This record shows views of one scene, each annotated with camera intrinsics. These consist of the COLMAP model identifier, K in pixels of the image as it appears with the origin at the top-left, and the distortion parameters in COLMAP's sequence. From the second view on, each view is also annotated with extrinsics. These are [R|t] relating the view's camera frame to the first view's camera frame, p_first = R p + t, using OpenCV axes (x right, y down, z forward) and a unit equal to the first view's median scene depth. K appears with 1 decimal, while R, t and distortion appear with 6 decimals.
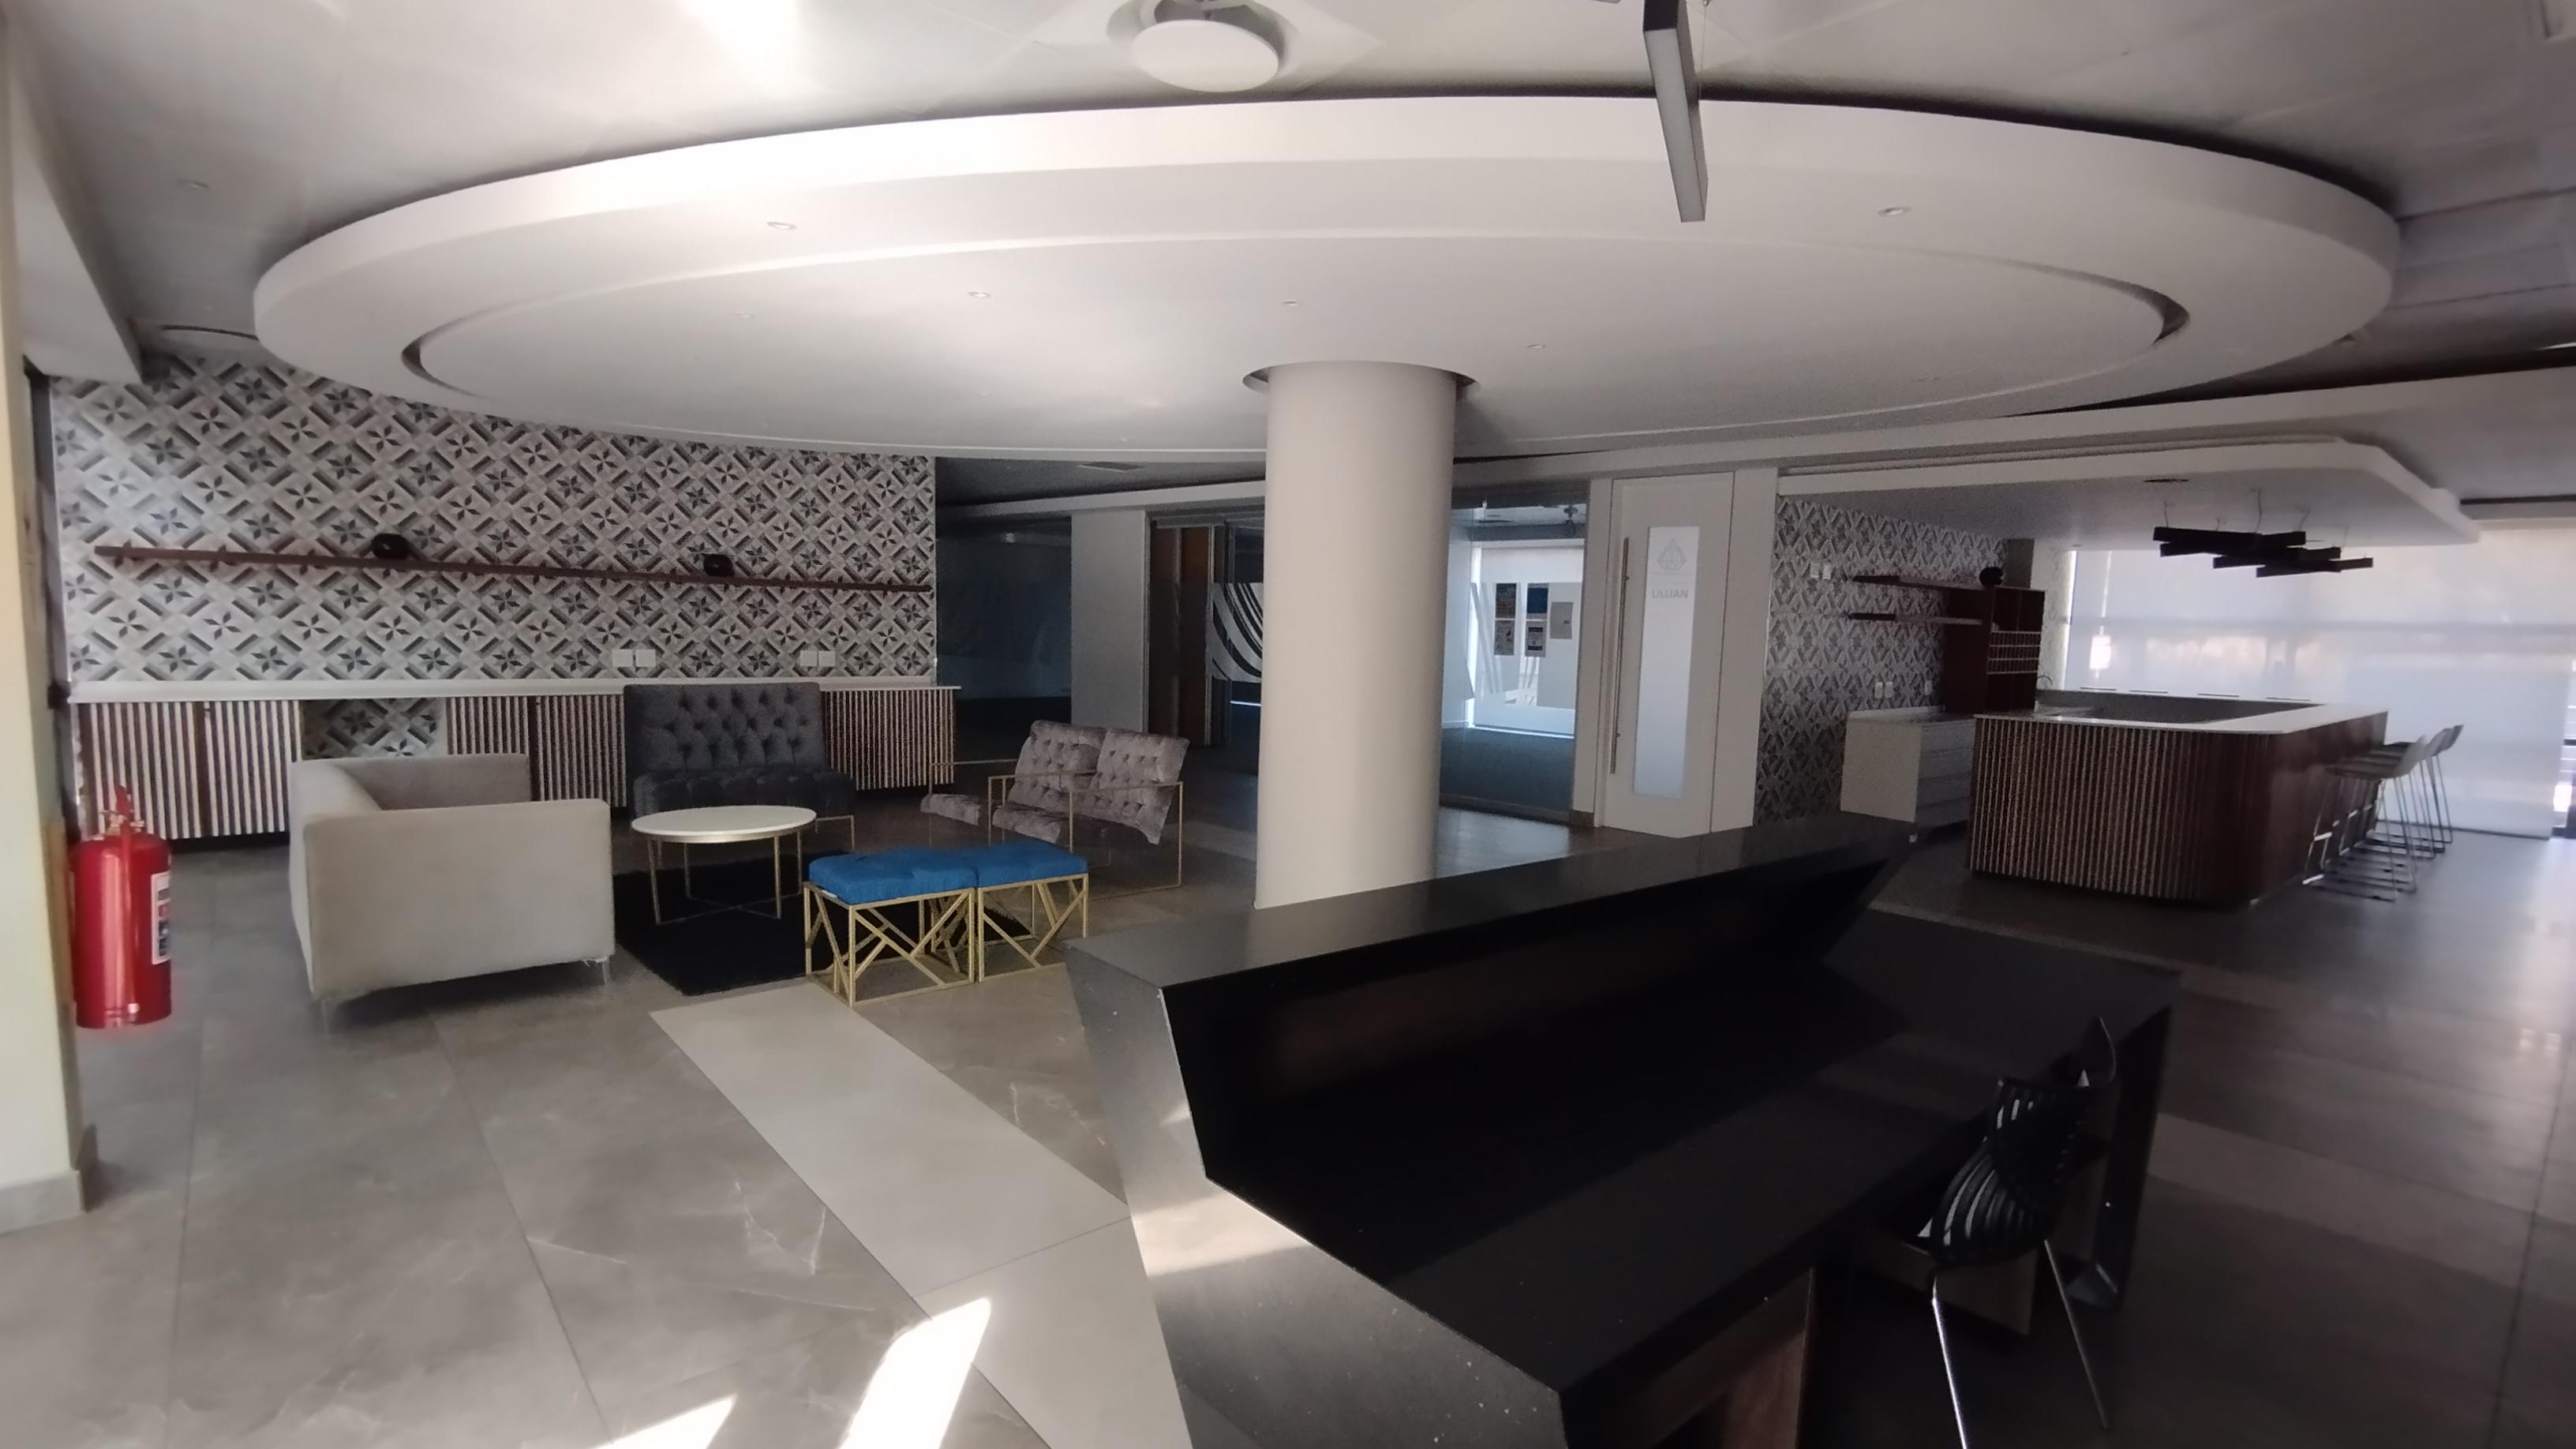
lens RADIAL K [[1202.5, 0, 1311.5], [0, 1202.5, 734.7], [0, 0, 1]] dist [0.006502, 0.001689]
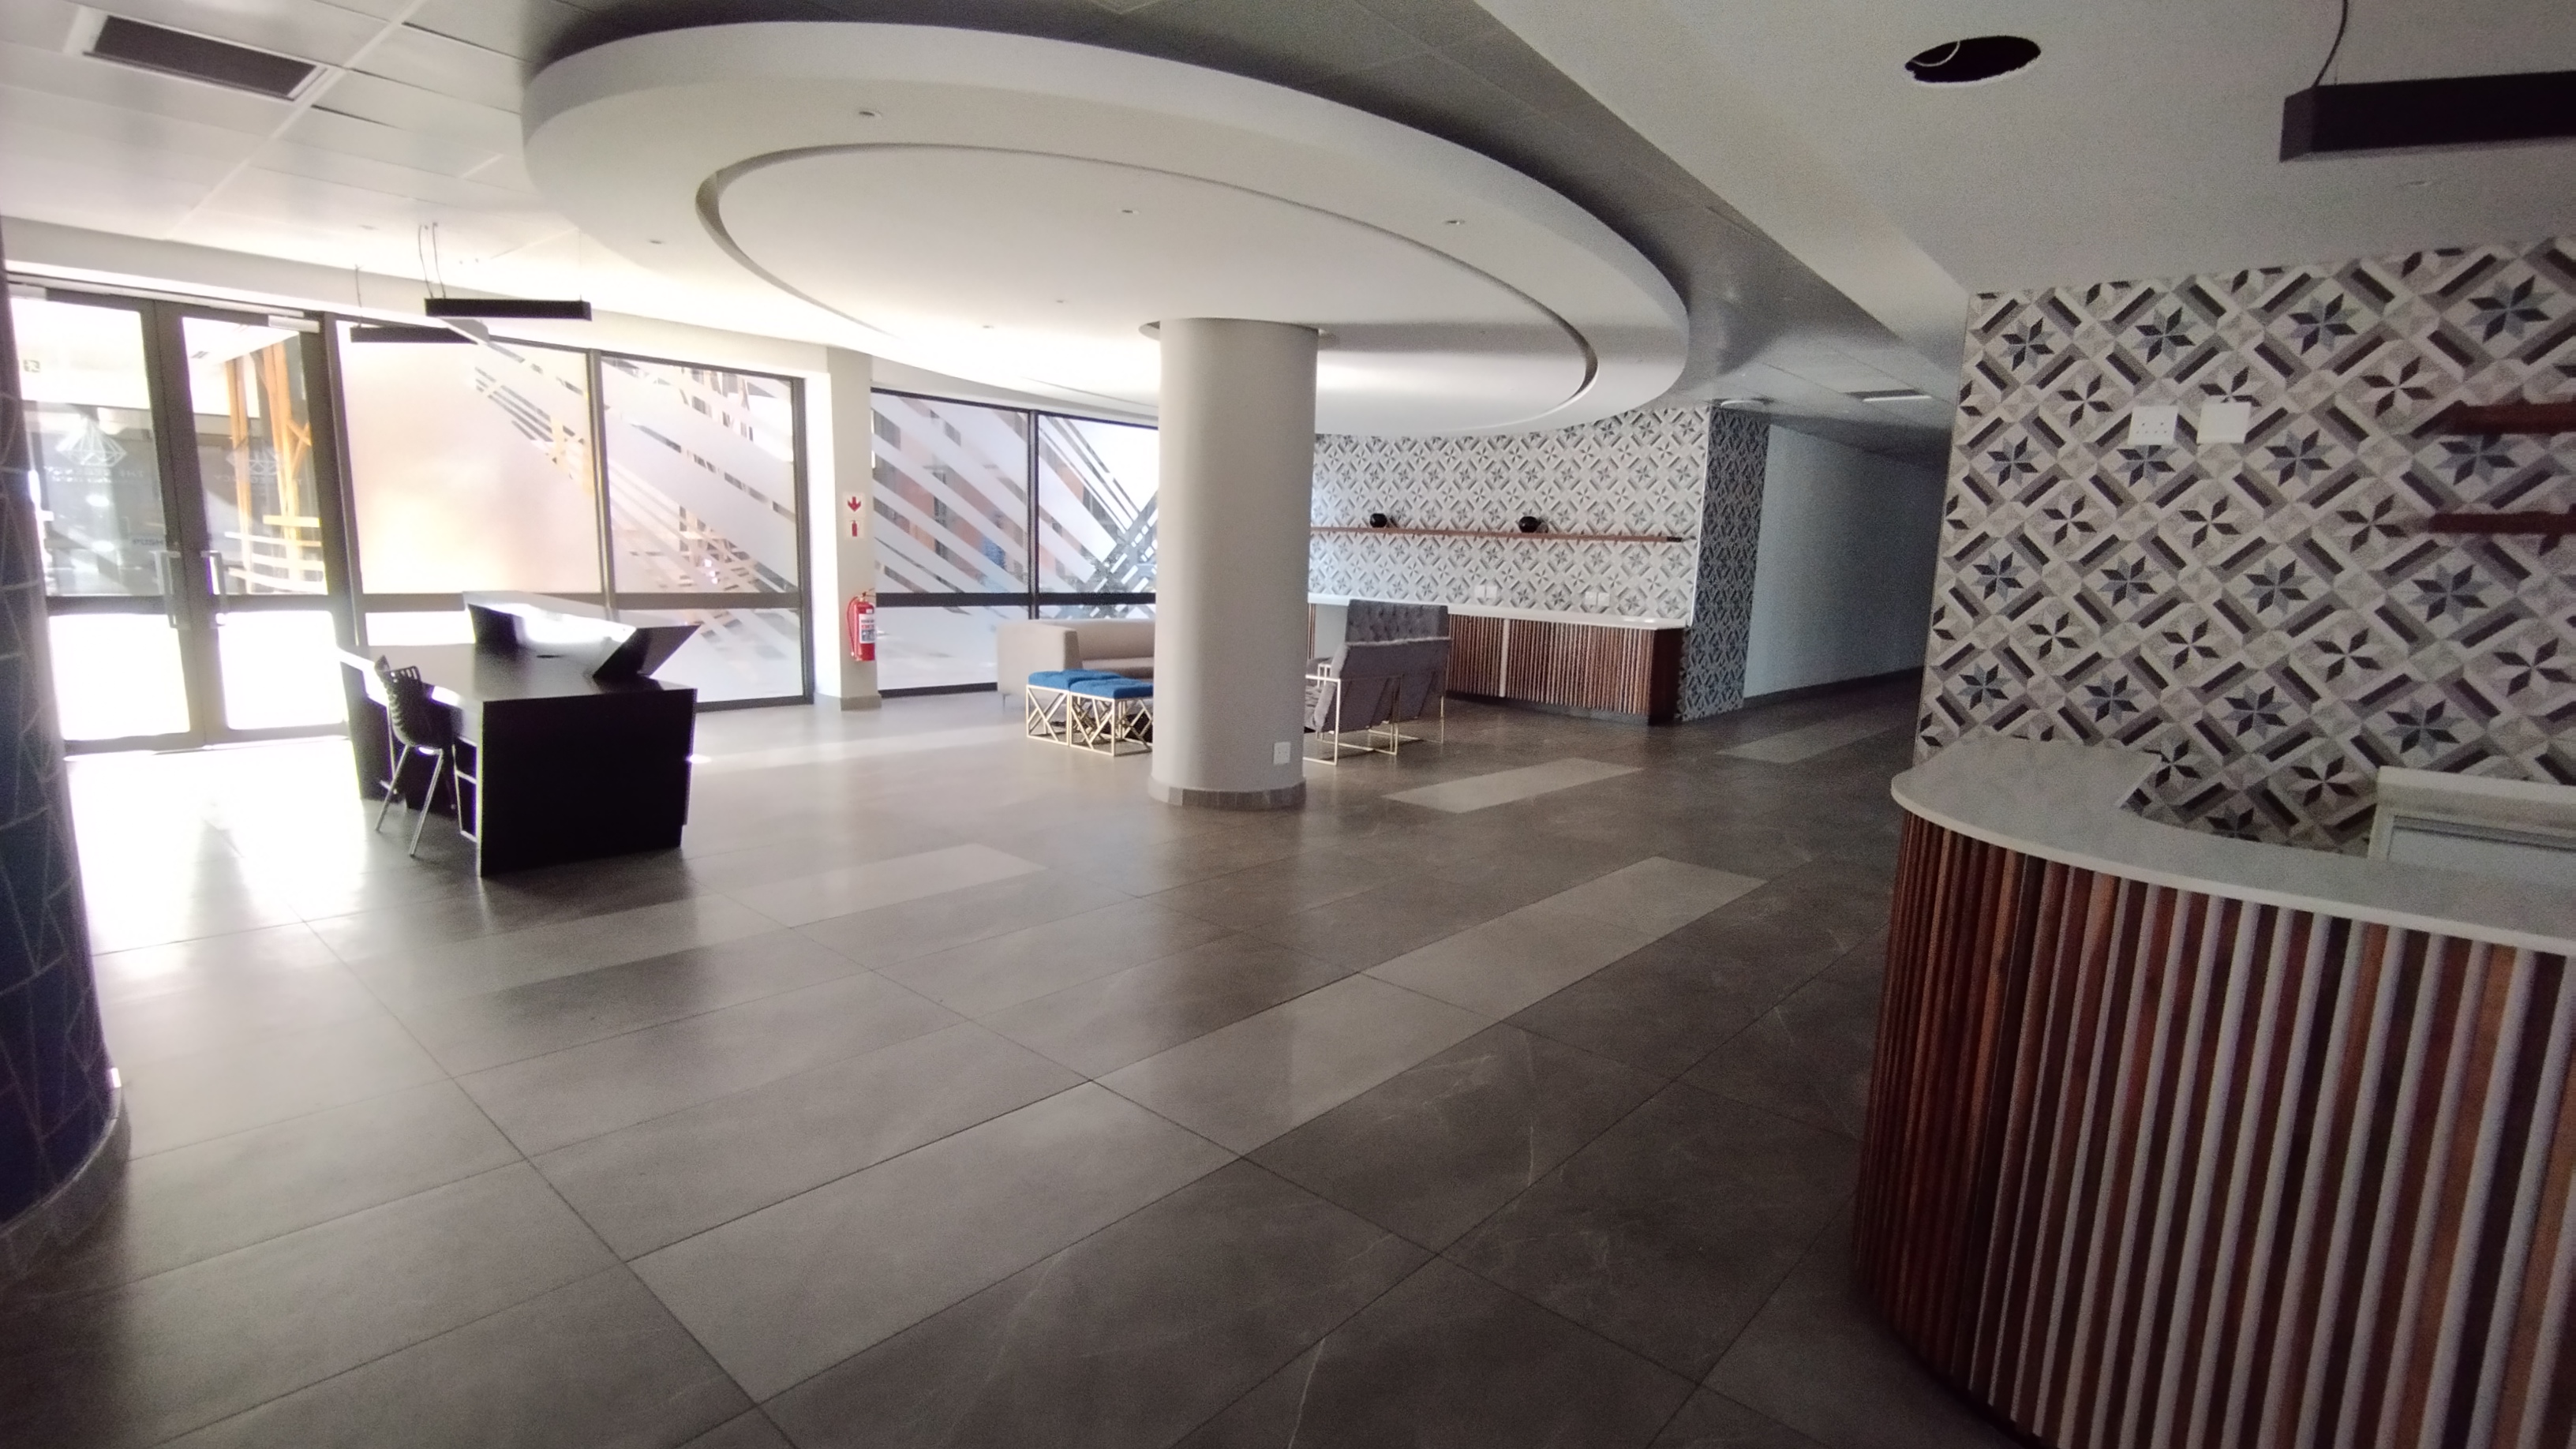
lens RADIAL K [[1202.5, 0, 1306.1], [0, 1202.5, 729.9], [0, 0, 1]] dist [0.006502, 0.001689]
pose [[0.118504, 0.123458, -0.985249, 0.891237], [-0.129392, 0.985700, 0.107951, -0.030165], [0.984487, 0.114691, 0.132784, 0.658151]]
